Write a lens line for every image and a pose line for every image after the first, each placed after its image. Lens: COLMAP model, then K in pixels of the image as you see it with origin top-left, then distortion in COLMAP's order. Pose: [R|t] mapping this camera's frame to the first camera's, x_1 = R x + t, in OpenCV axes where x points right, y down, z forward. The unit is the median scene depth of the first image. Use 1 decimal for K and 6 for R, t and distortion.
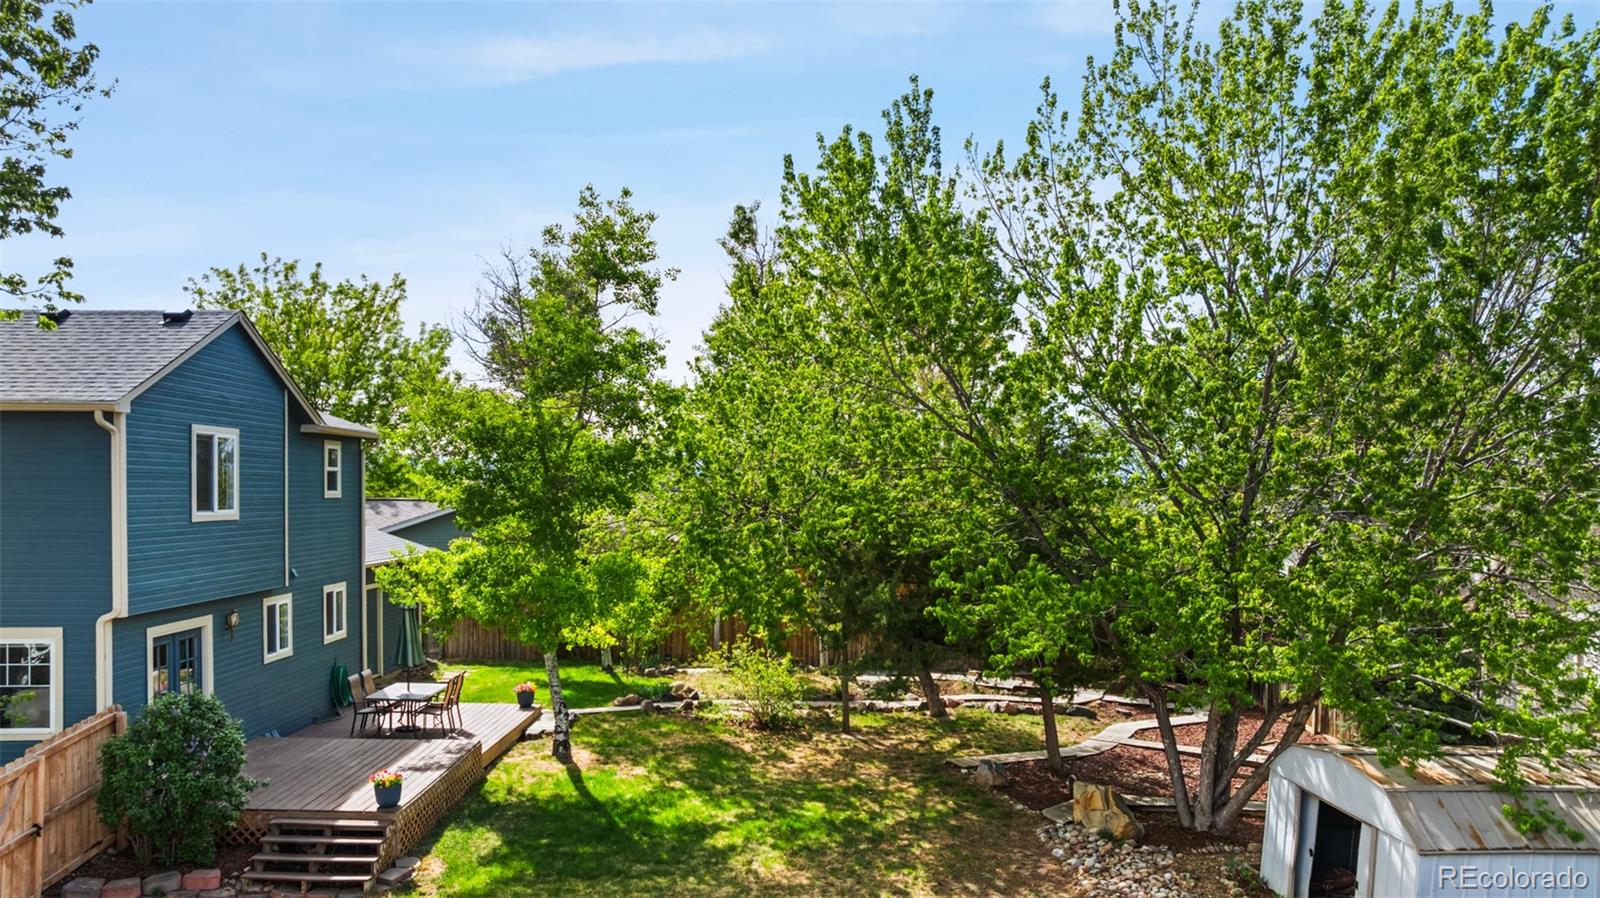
lens RADIAL K [[1131.4, 0, 799.6], [0, 1131.4, 452.1], [0, 0, 1]] dist [-0.021406, 0.017630]
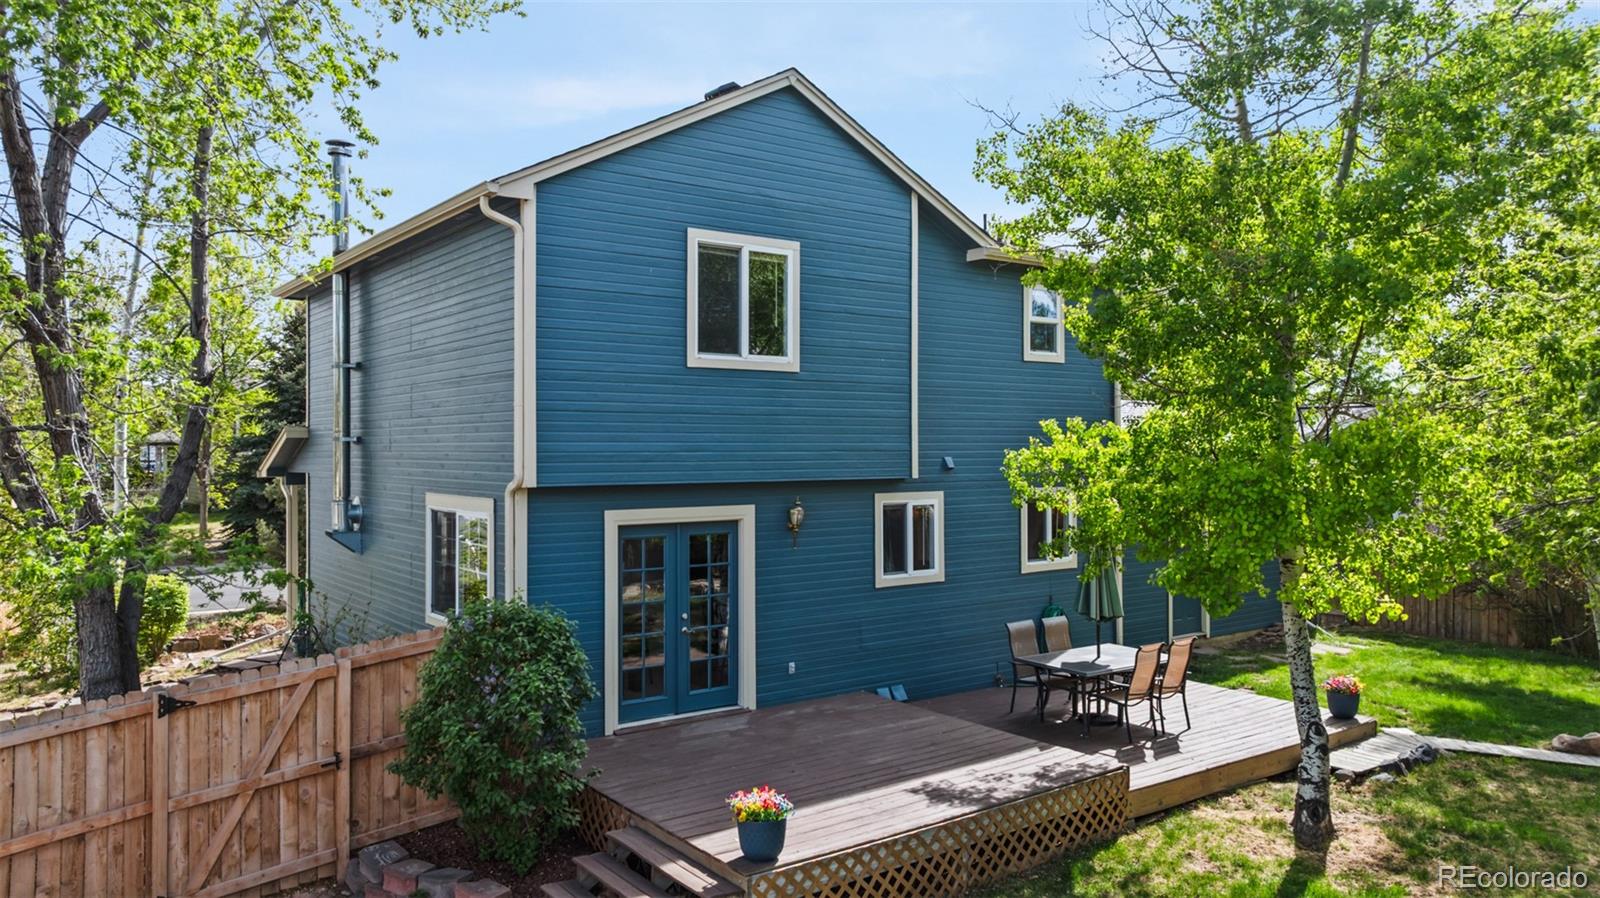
lens RADIAL K [[1131.4, 0, 807.4], [0, 1131.4, 439.3], [0, 0, 1]] dist [-0.021406, 0.017630]
pose [[0.596253, -0.007289, -0.802764, 0.063860], [0.029151, 0.999496, 0.012576, 0.092849], [0.802267, -0.030900, 0.596165, 0.589951]]
